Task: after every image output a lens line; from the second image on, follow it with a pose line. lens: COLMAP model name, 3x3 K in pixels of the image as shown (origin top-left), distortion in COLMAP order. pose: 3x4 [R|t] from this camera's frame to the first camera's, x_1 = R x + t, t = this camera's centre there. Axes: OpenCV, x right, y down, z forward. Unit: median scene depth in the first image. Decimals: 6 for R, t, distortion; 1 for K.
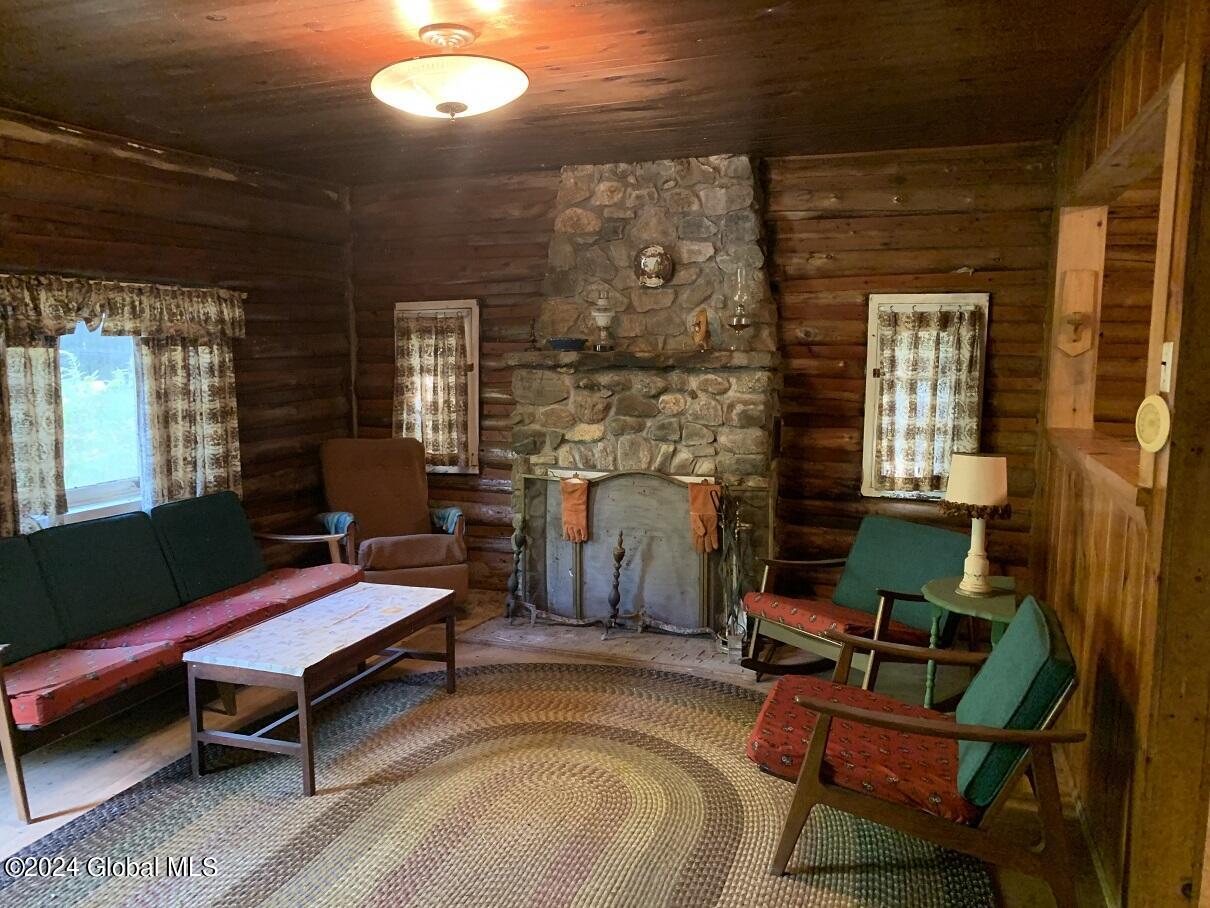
lens RADIAL K [[939.1, 0, 605.0], [0, 939.1, 454.0], [0, 0, 1]] dist [0.127994, -0.000736]
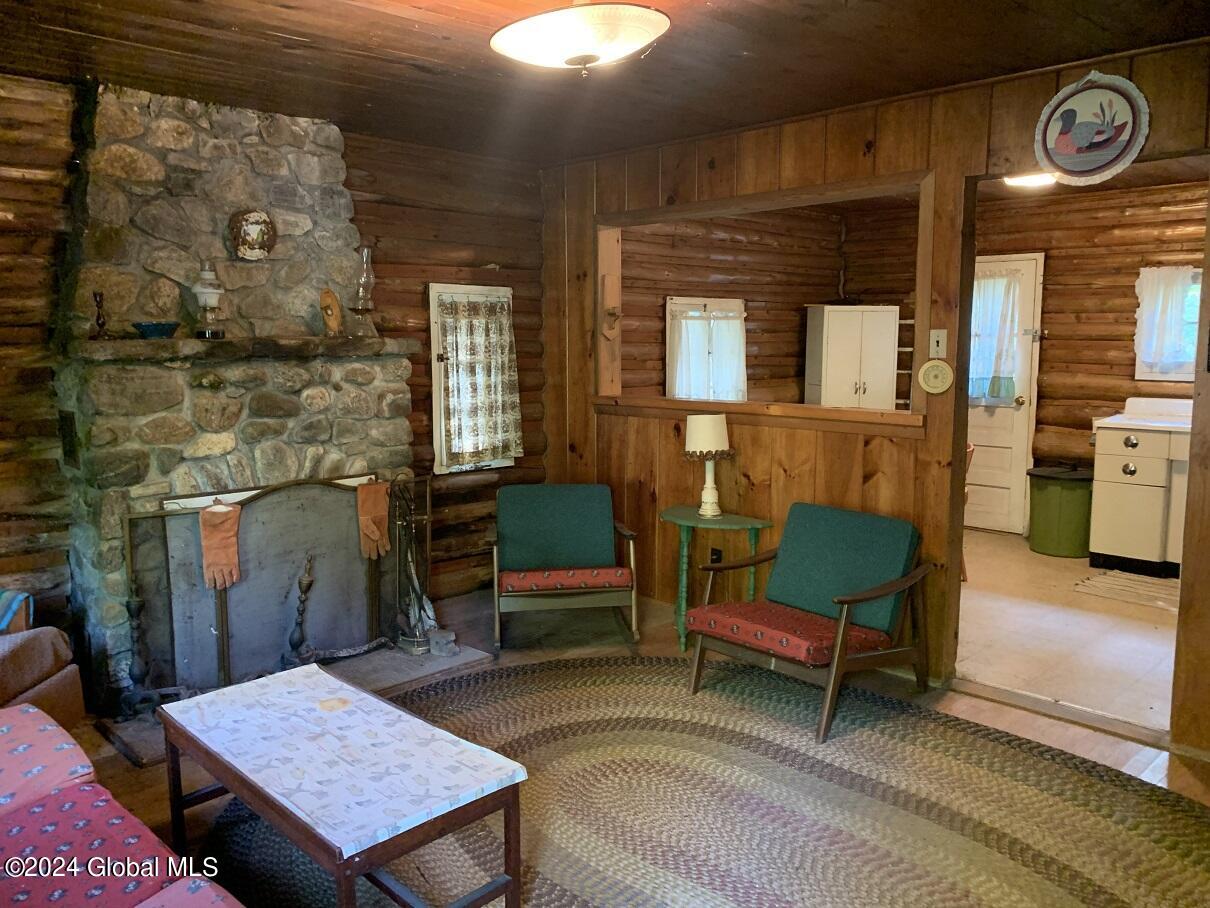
lens RADIAL K [[925.5, 0, 605.0], [0, 925.5, 454.0], [0, 0, 1]] dist [0.002460, 0.000459]
pose [[0.434337, -0.121383, 0.892534, -0.570077], [0.104372, 0.990986, 0.083981, -0.046187], [-0.894683, 0.056679, 0.443091, 0.383877]]
